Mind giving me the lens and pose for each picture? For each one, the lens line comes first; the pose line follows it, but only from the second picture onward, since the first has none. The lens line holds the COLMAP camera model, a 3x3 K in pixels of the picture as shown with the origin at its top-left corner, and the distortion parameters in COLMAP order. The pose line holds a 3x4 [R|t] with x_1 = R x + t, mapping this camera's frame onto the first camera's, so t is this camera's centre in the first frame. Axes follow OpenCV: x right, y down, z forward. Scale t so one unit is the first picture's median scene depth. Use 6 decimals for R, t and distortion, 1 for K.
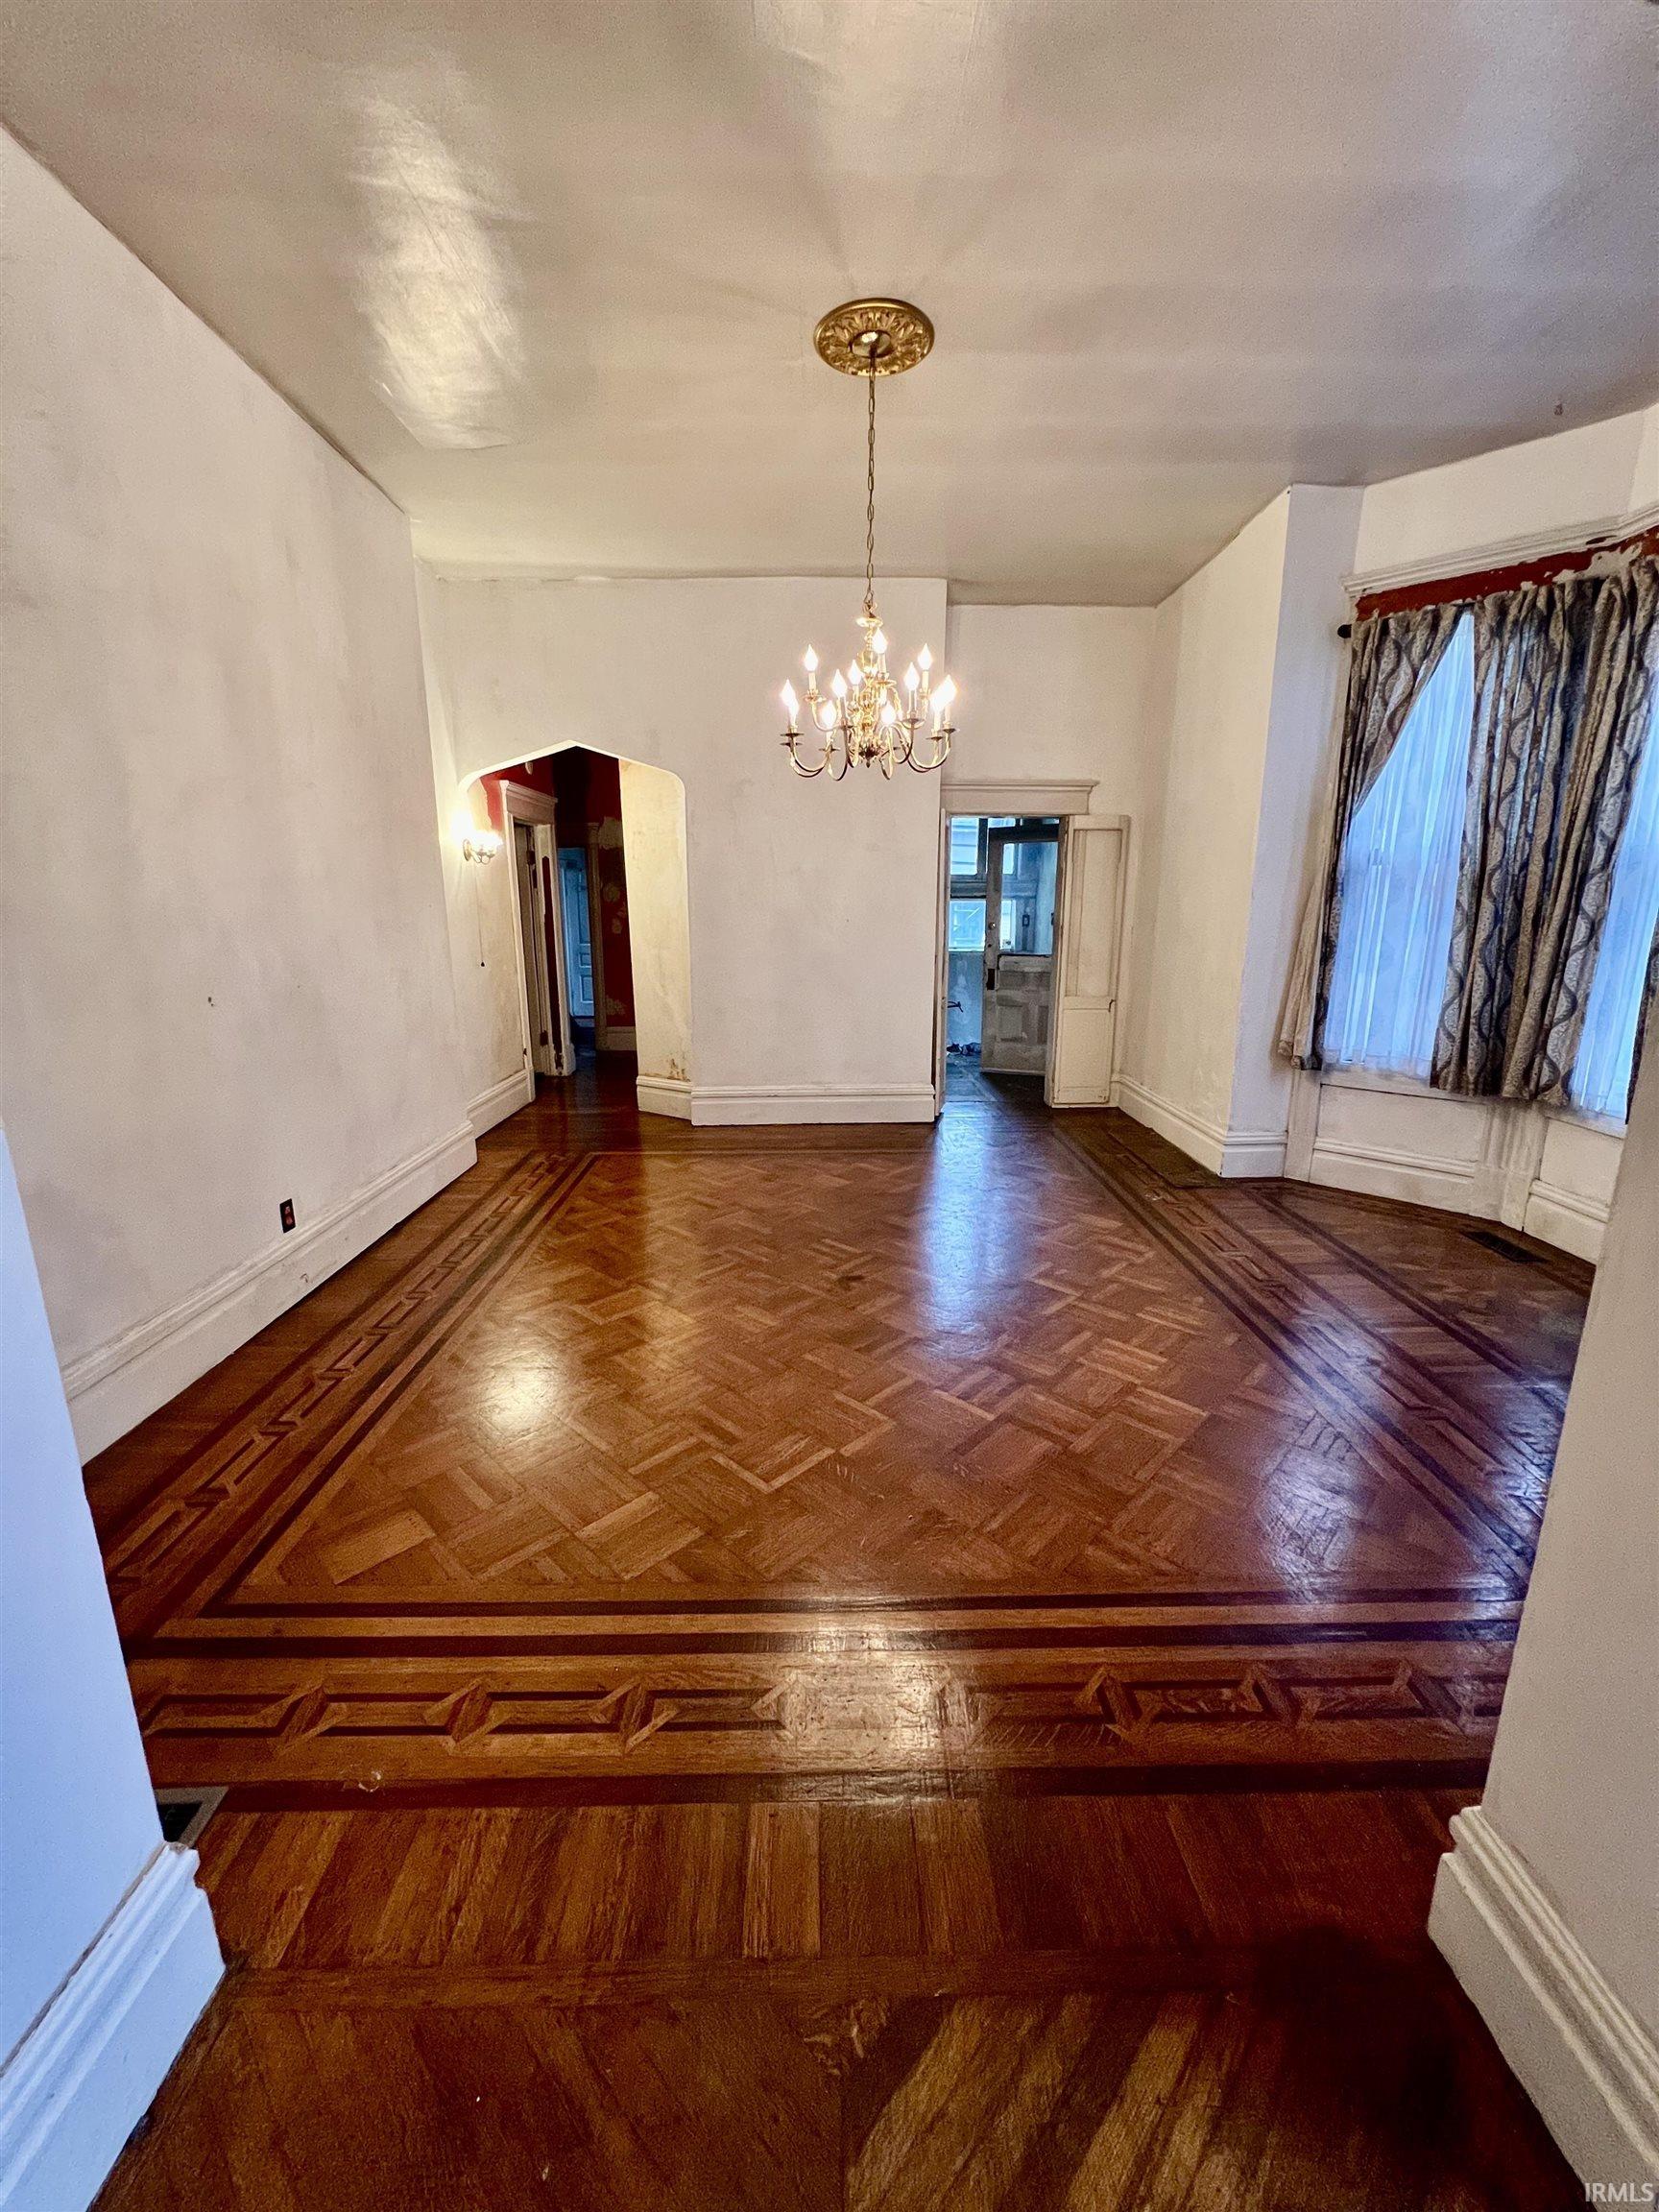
lens RADIAL K [[885.6, 0, 832.5], [0, 885.6, 1101.4], [0, 0, 1]] dist [0.000739, 0.000356]
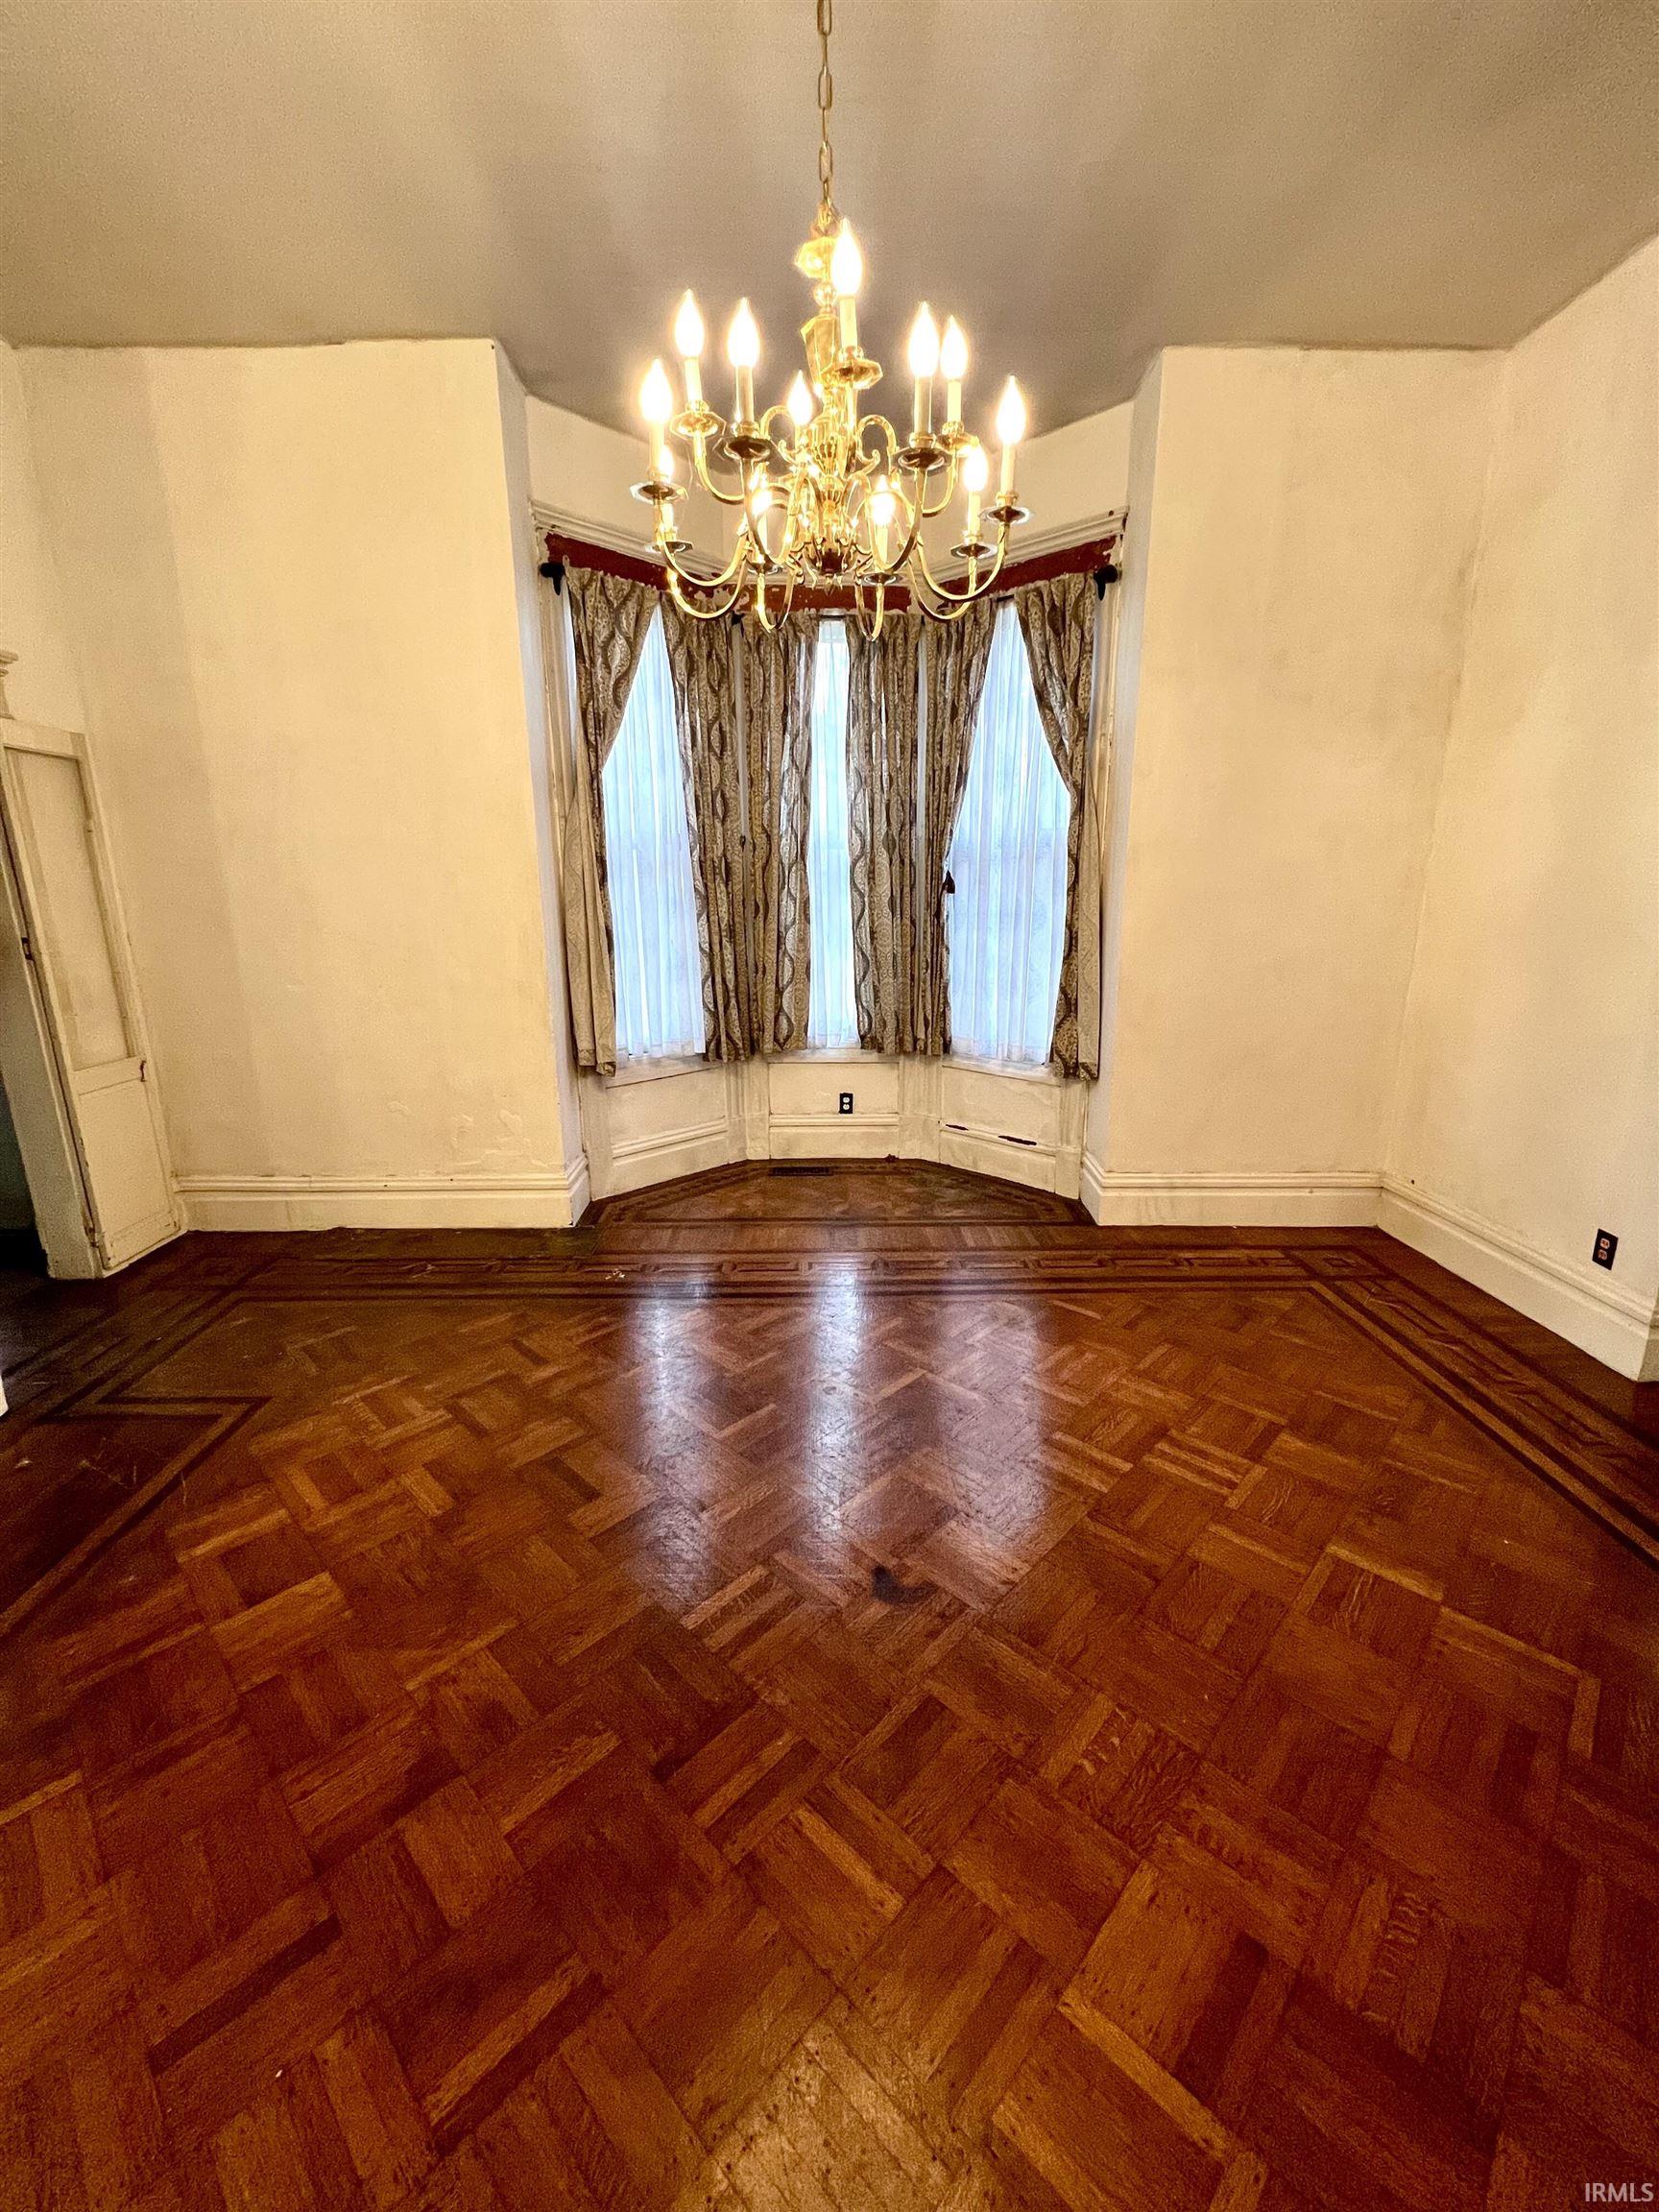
lens RADIAL K [[885.6, 0, 826.4], [0, 885.6, 1109.8], [0, 0, 1]] dist [0.000739, 0.000356]
pose [[0.002862, -0.246782, 0.969067, -0.337304], [0.220614, 0.945350, 0.240091, -0.167480], [-0.975357, 0.213102, 0.057149, 0.726210]]
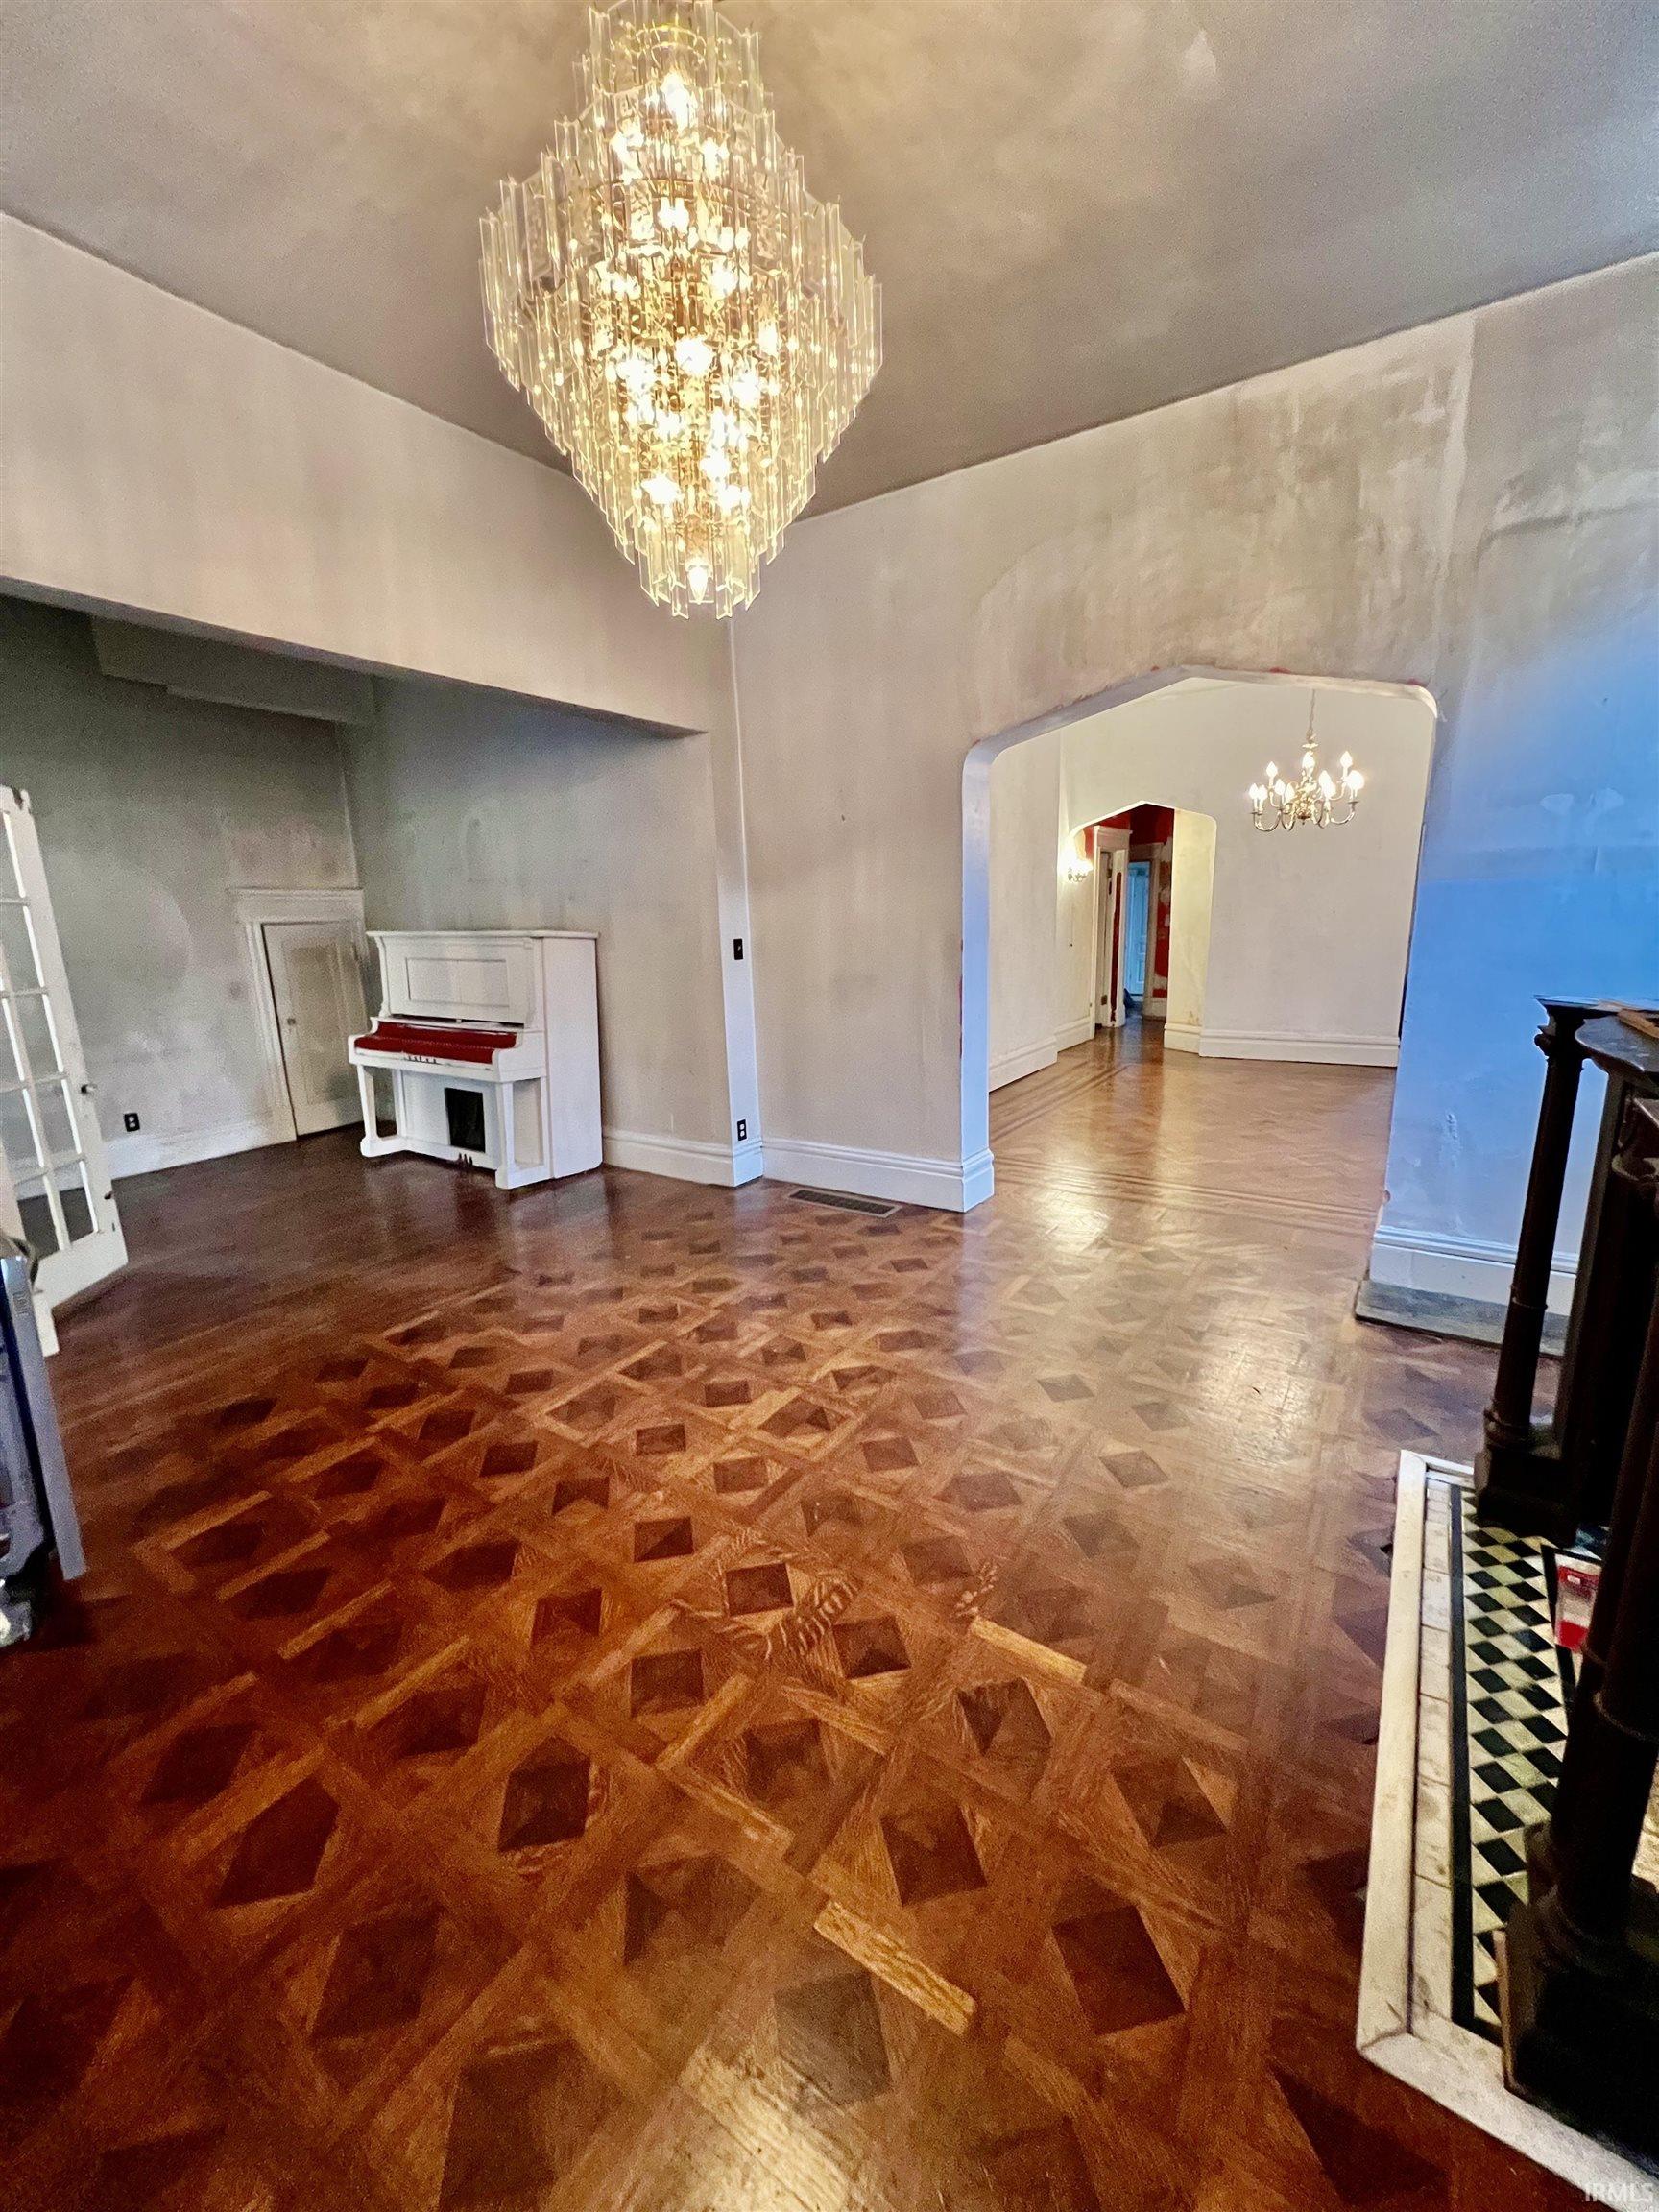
lens RADIAL K [[885.6, 0, 841.1], [0, 885.6, 1102.4], [0, 0, 1]] dist [0.000739, 0.000356]
pose [[0.824420, 0.099085, -0.557237, 0.220552], [-0.100581, 0.994534, 0.028036, 0.153833], [0.556969, 0.032934, 0.829880, -0.673176]]
